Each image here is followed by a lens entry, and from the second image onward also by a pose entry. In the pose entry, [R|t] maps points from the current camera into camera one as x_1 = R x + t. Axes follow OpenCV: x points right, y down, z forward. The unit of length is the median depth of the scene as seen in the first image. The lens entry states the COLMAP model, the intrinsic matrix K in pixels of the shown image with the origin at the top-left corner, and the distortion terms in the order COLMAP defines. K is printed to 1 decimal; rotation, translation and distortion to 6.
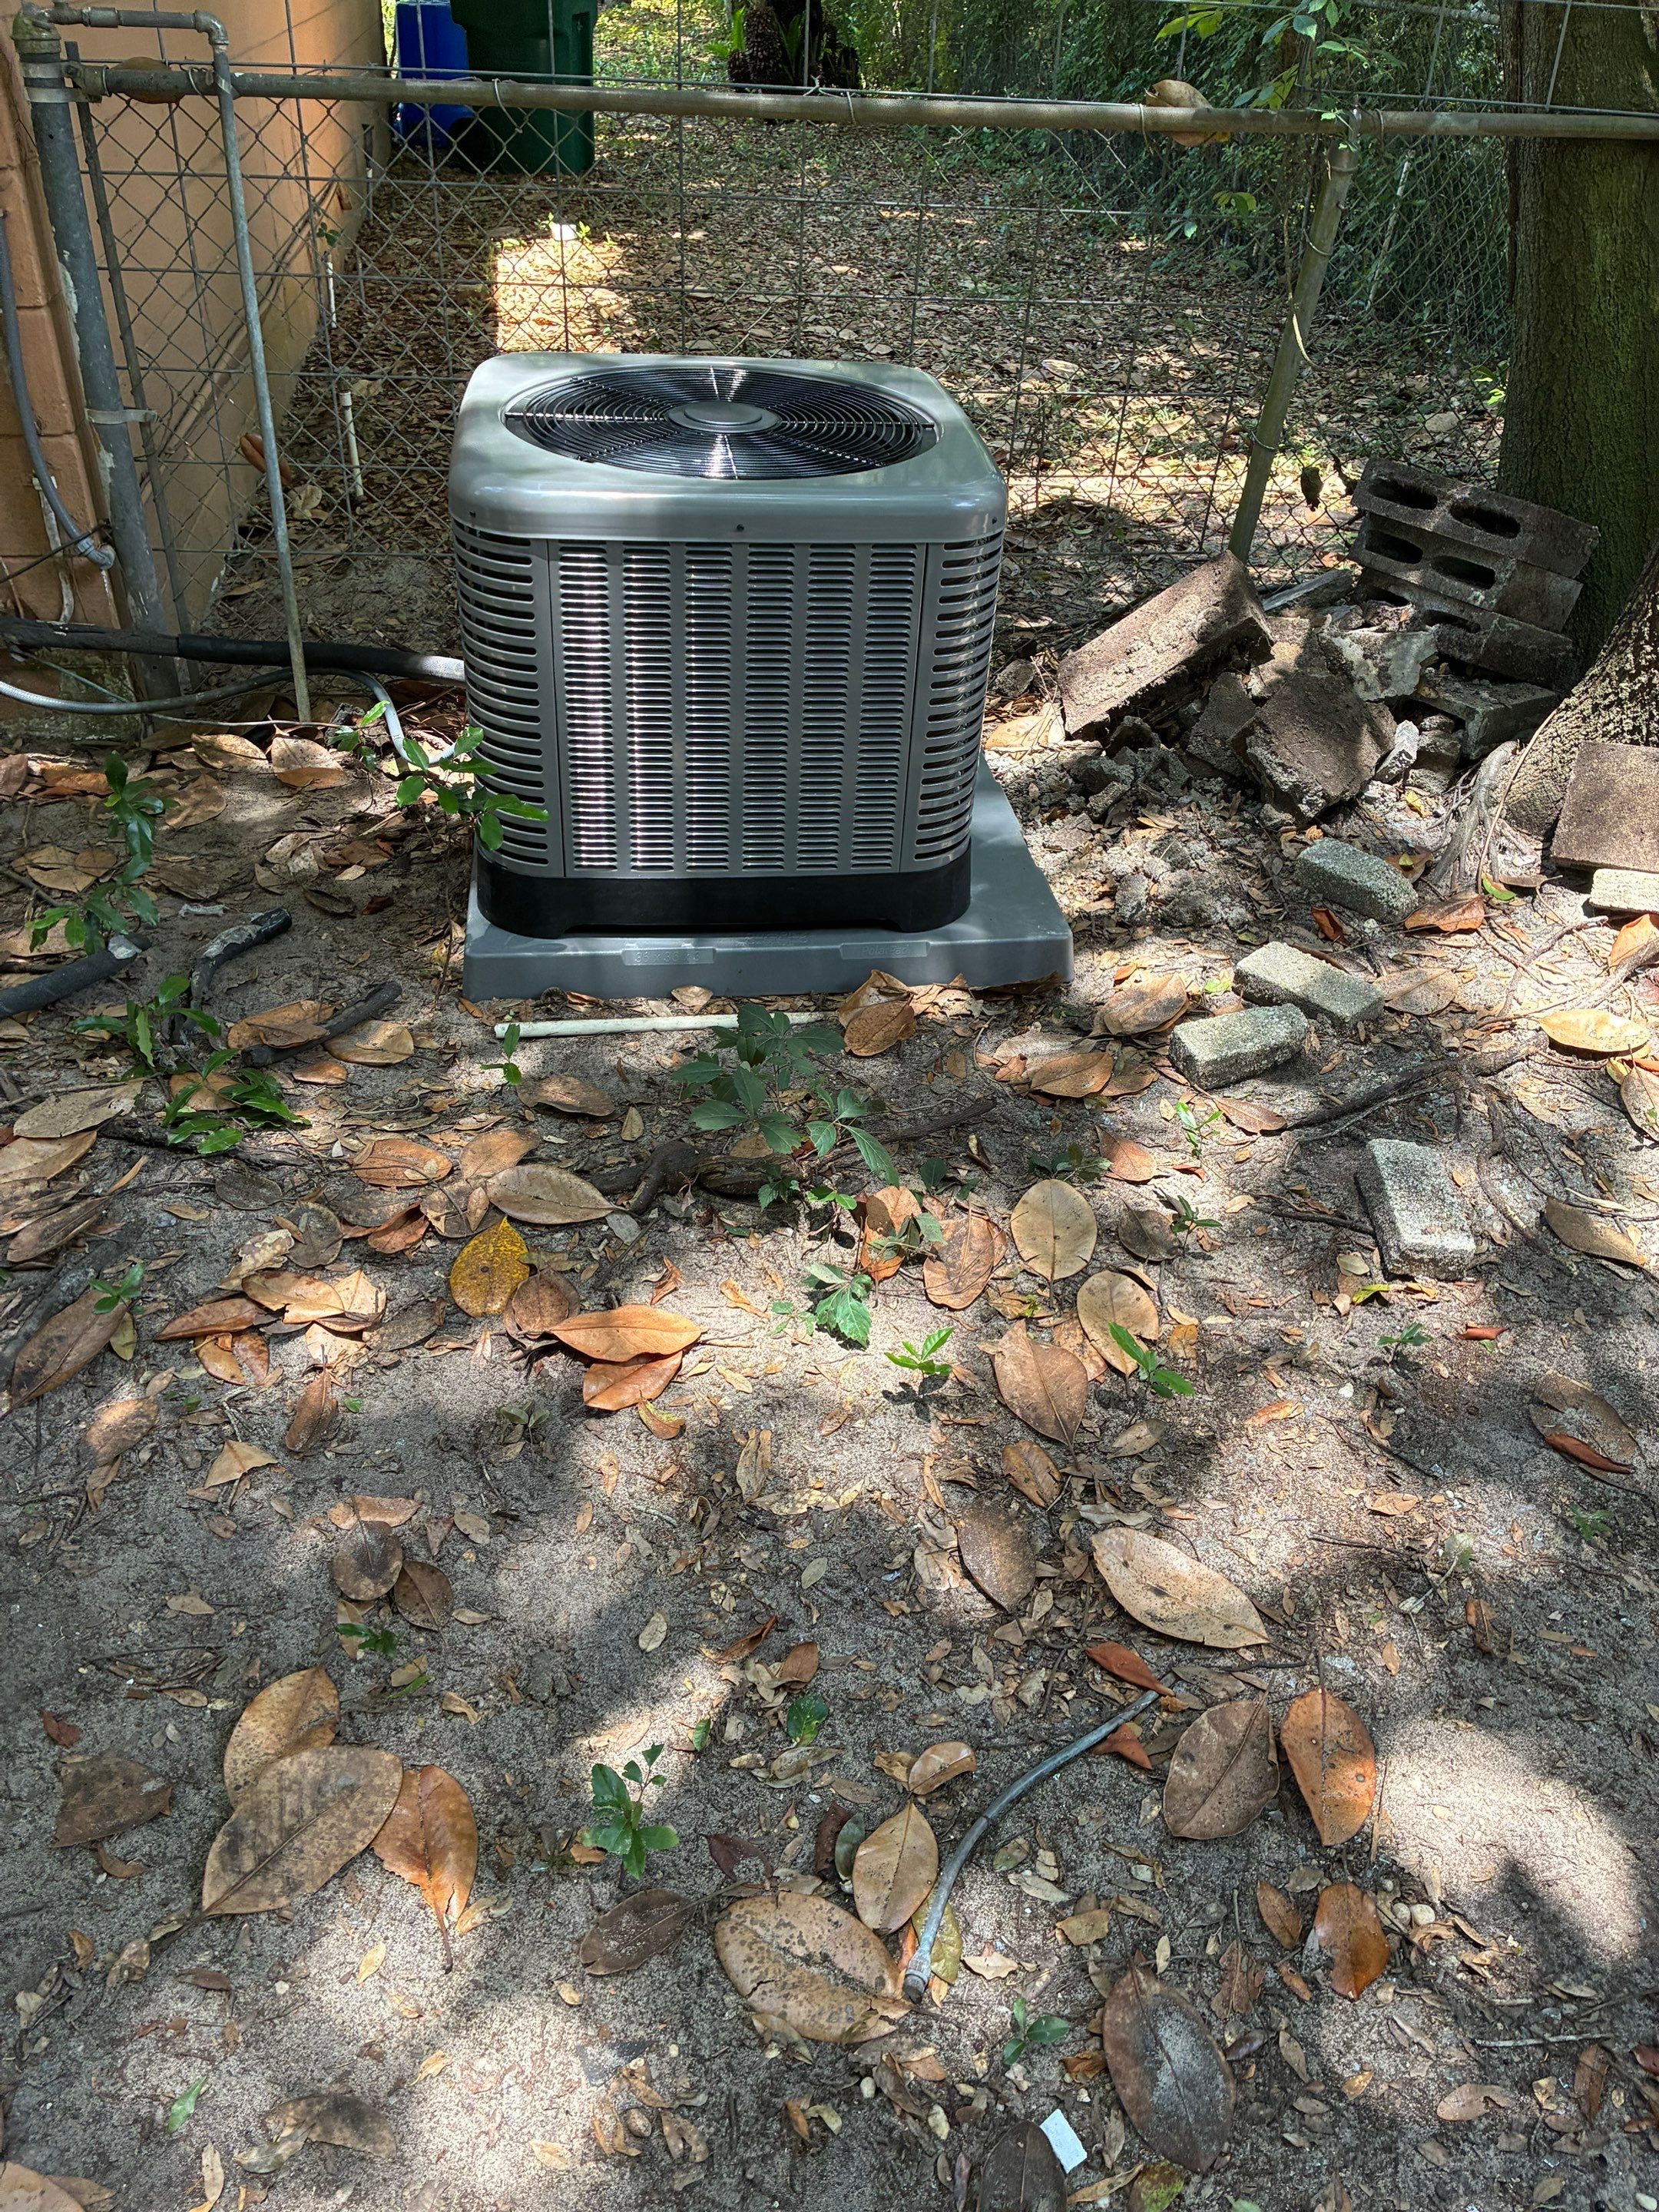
lens RADIAL K [[1679.8, 0, 844.8], [0, 1679.8, 1116.5], [0, 0, 1]] dist [0.031441, -0.014541]
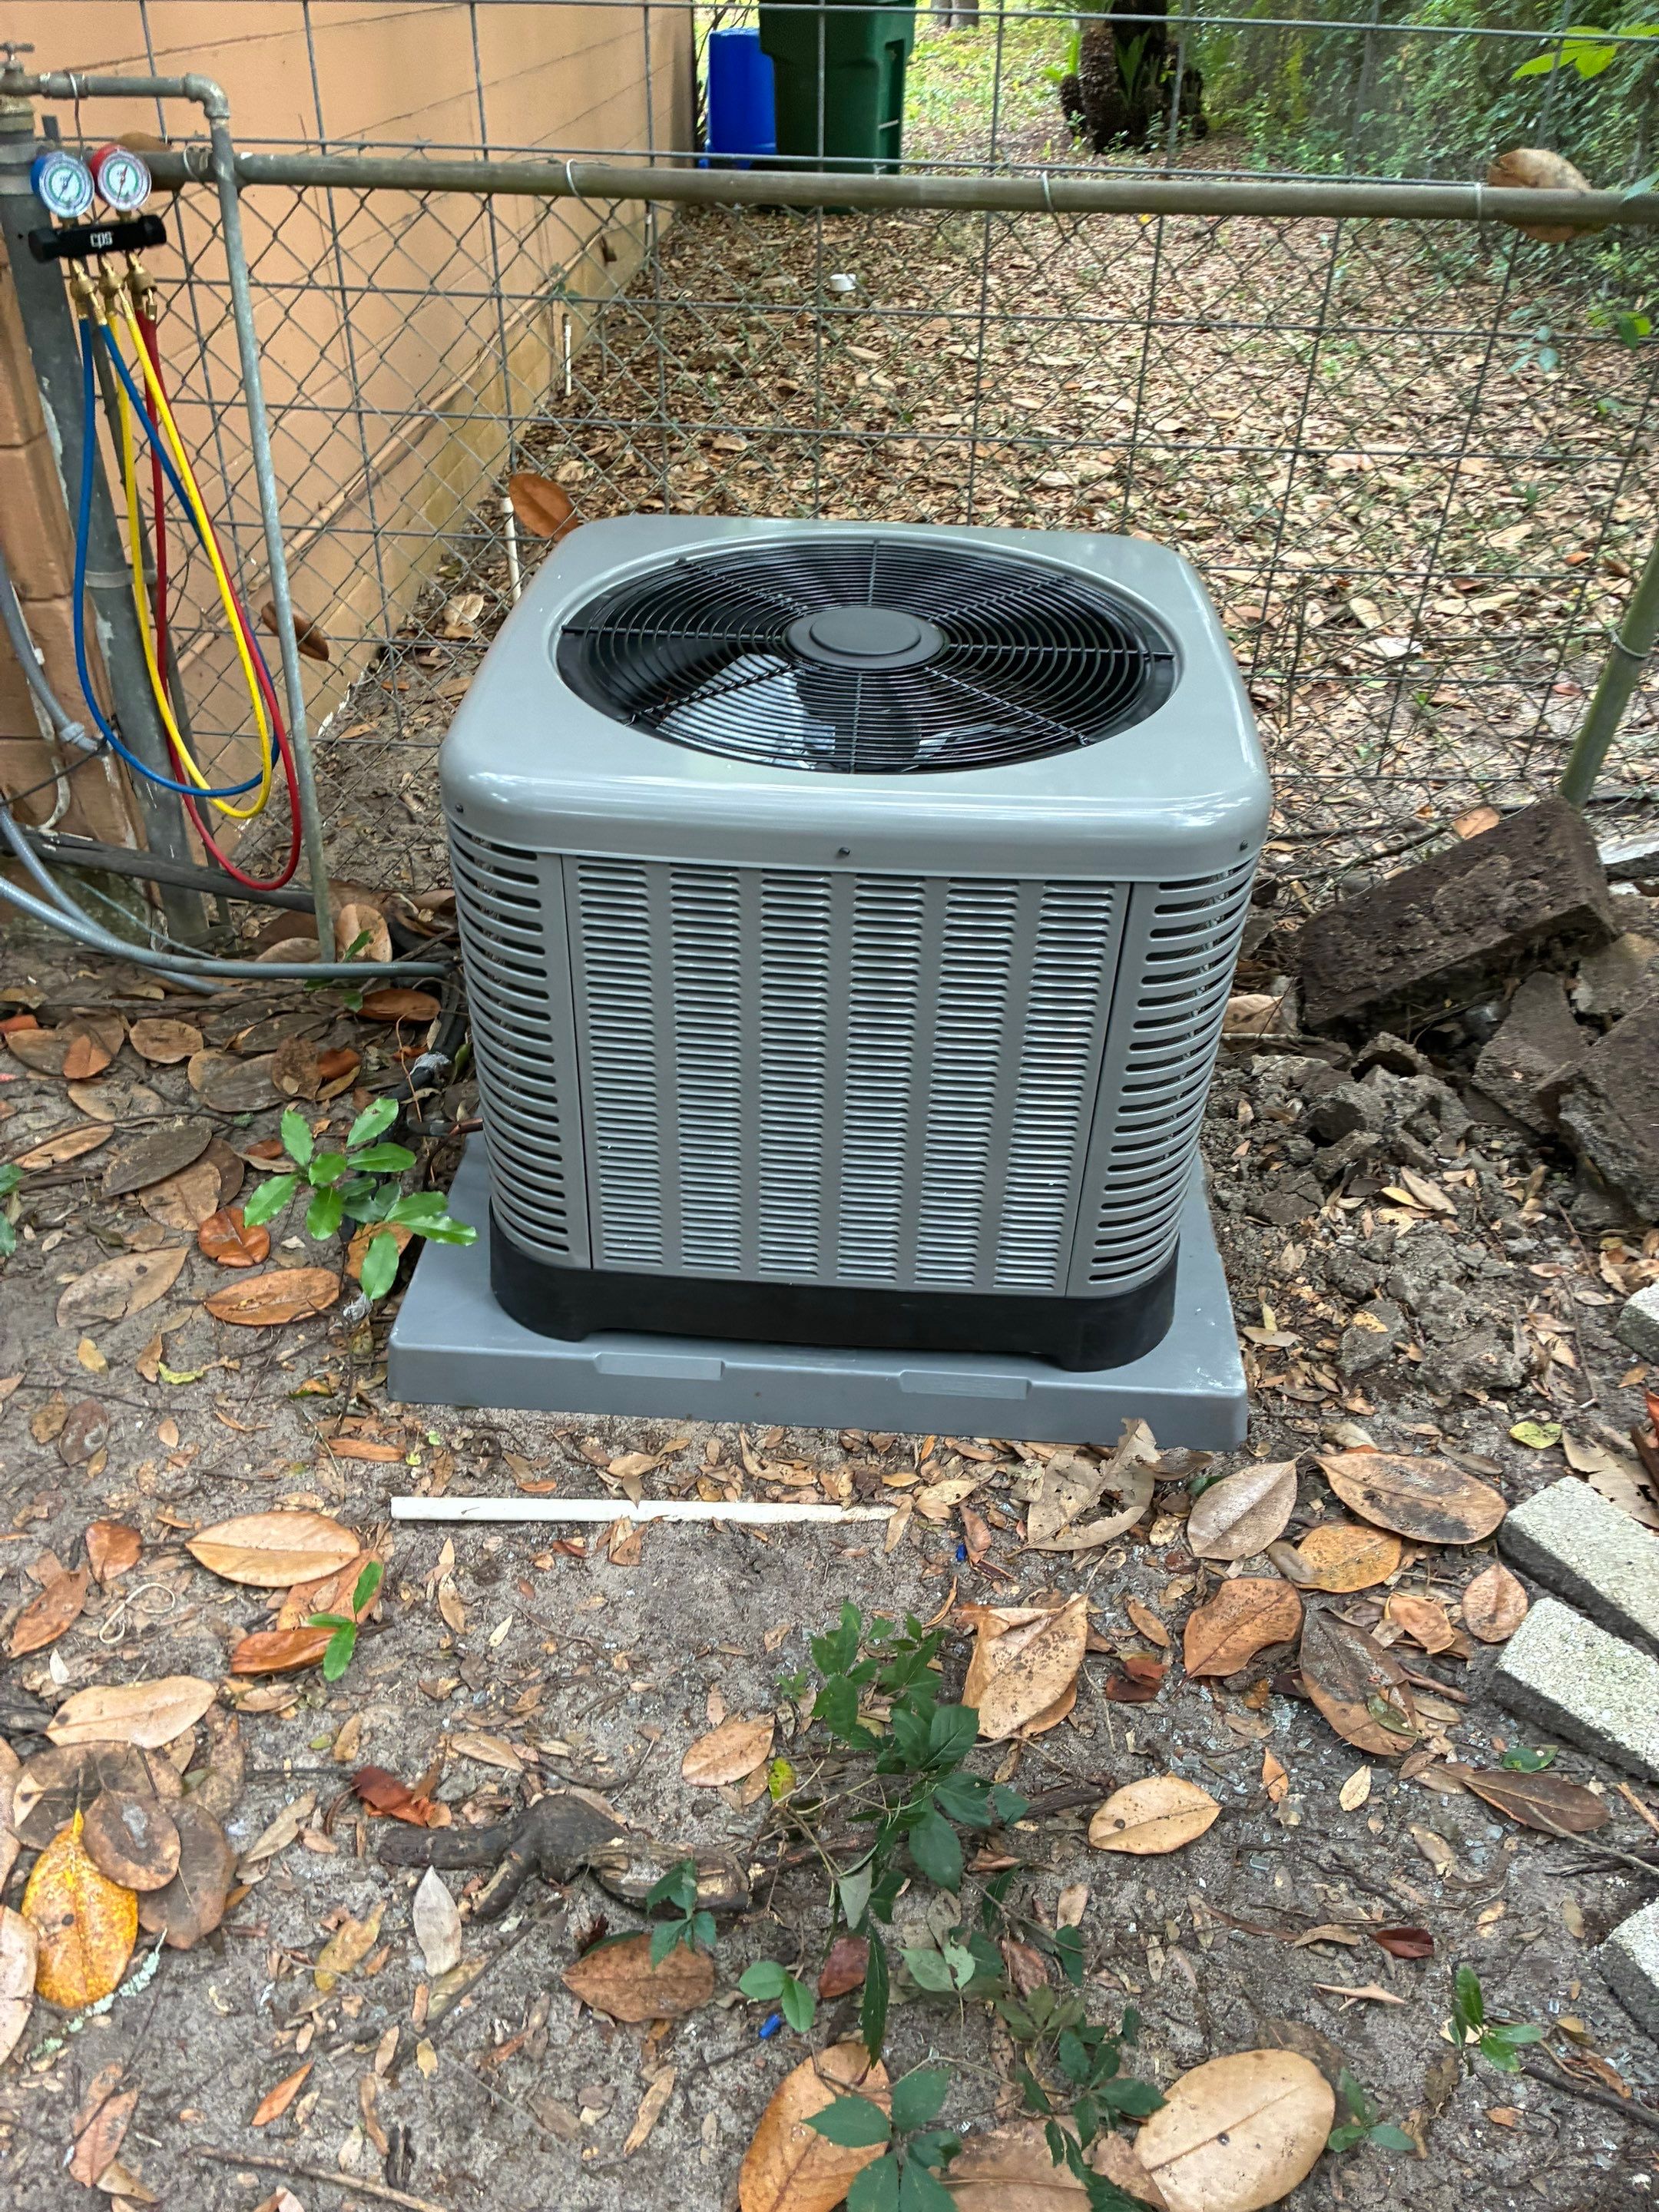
lens RADIAL K [[1640.3, 0, 838.0], [0, 1640.3, 1114.9], [0, 0, 1]] dist [0.029863, -0.001392]
pose [[0.981508, 0.088736, -0.169614, 0.061947], [-0.088254, 0.996044, 0.010399, -0.193044], [0.169866, 0.004763, 0.985456, 0.279666]]
